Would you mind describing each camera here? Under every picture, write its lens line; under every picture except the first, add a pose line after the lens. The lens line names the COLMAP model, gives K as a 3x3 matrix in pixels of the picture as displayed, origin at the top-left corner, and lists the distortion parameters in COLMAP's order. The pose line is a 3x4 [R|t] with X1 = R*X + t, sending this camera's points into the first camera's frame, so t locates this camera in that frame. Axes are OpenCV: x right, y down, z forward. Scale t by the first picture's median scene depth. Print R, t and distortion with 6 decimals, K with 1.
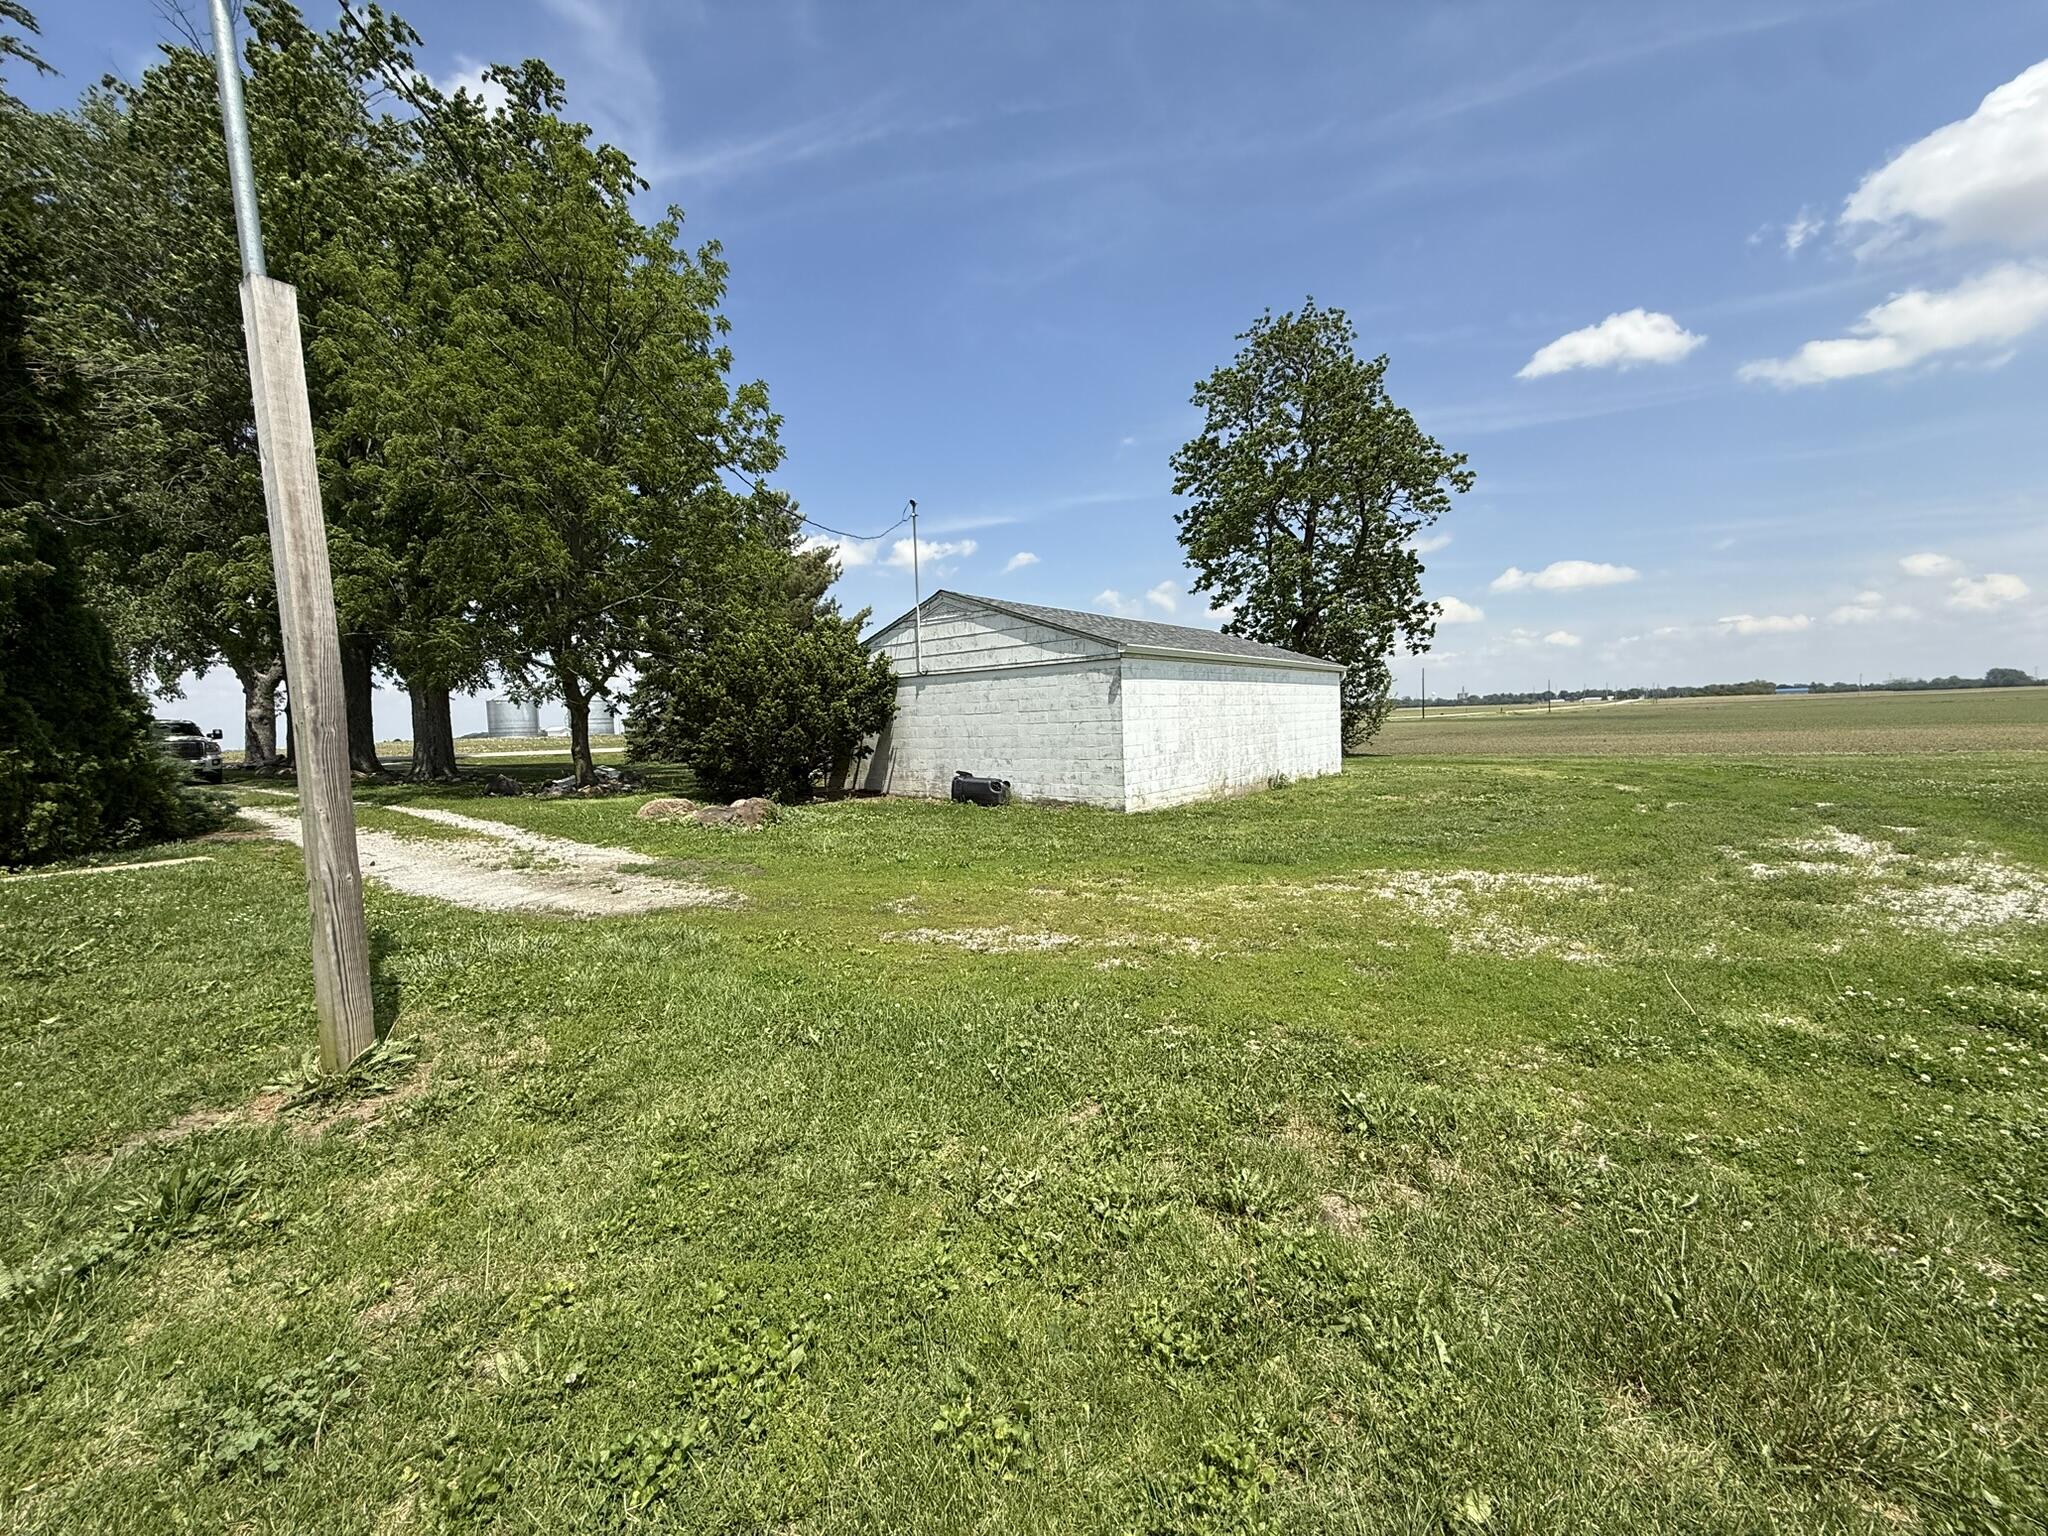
lens RADIAL K [[815.9, 0, 1018.6], [0, 815.9, 774.1], [0, 0, 1]] dist [-0.000557, -0.000092]
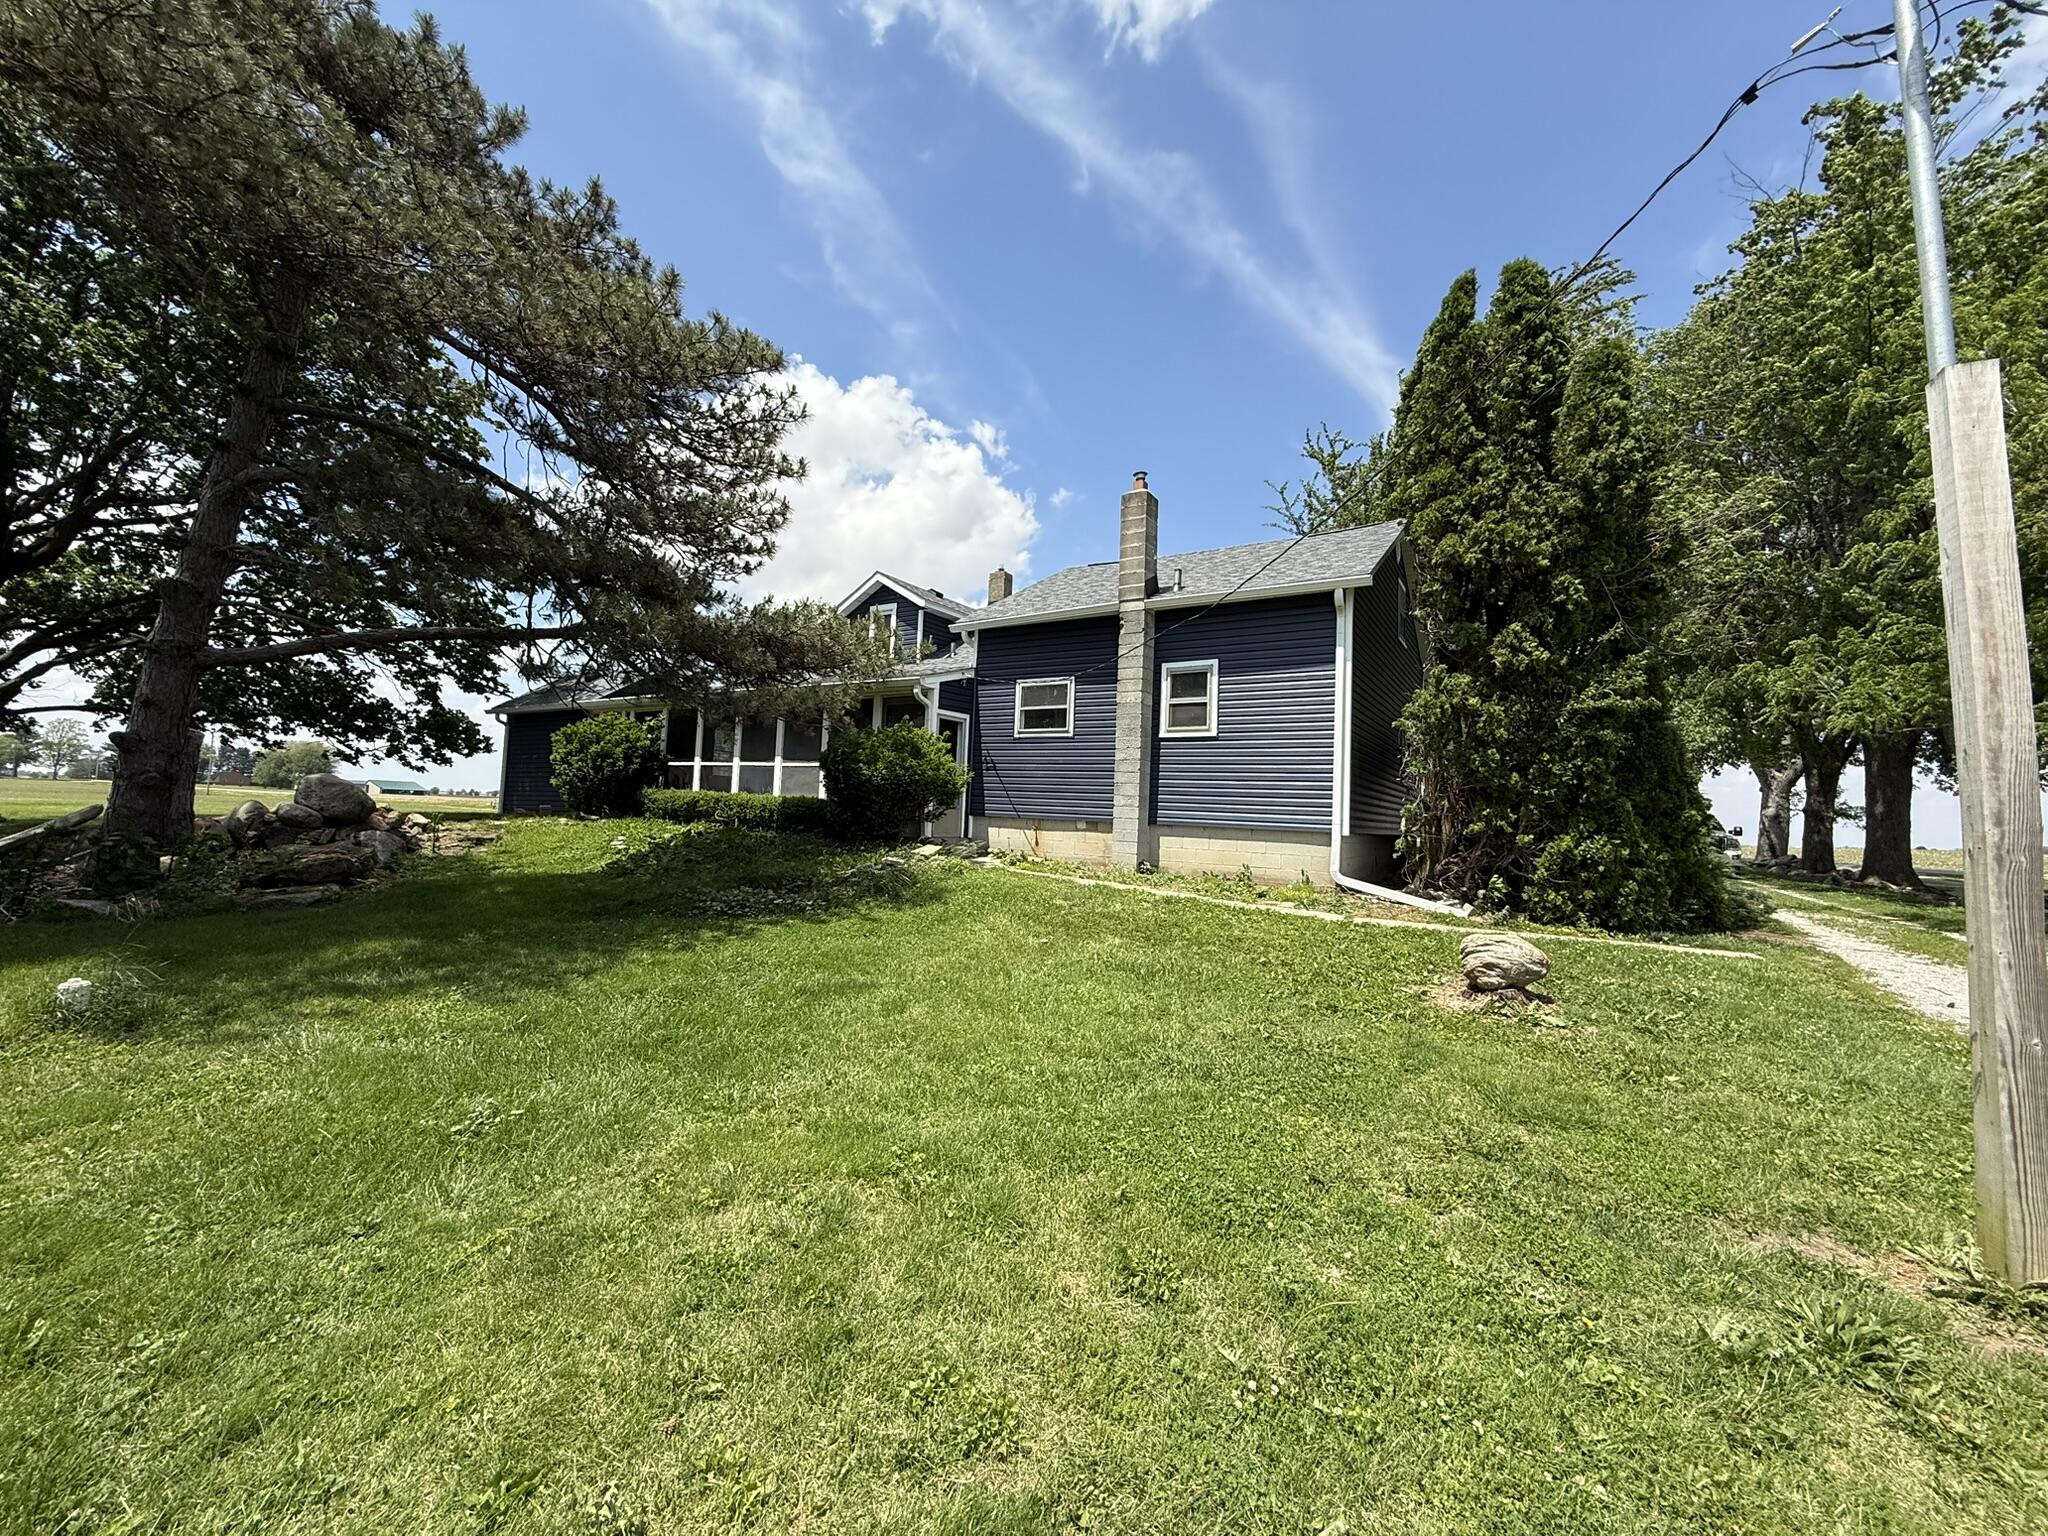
lens RADIAL K [[815.9, 0, 1018.6], [0, 815.9, 774.1], [0, 0, 1]] dist [-0.000557, -0.000092]
pose [[0.074737, -0.008987, -0.997163, -0.087298], [-0.111408, 0.993624, -0.017305, -0.011452], [0.990960, 0.112386, 0.073260, -0.081976]]
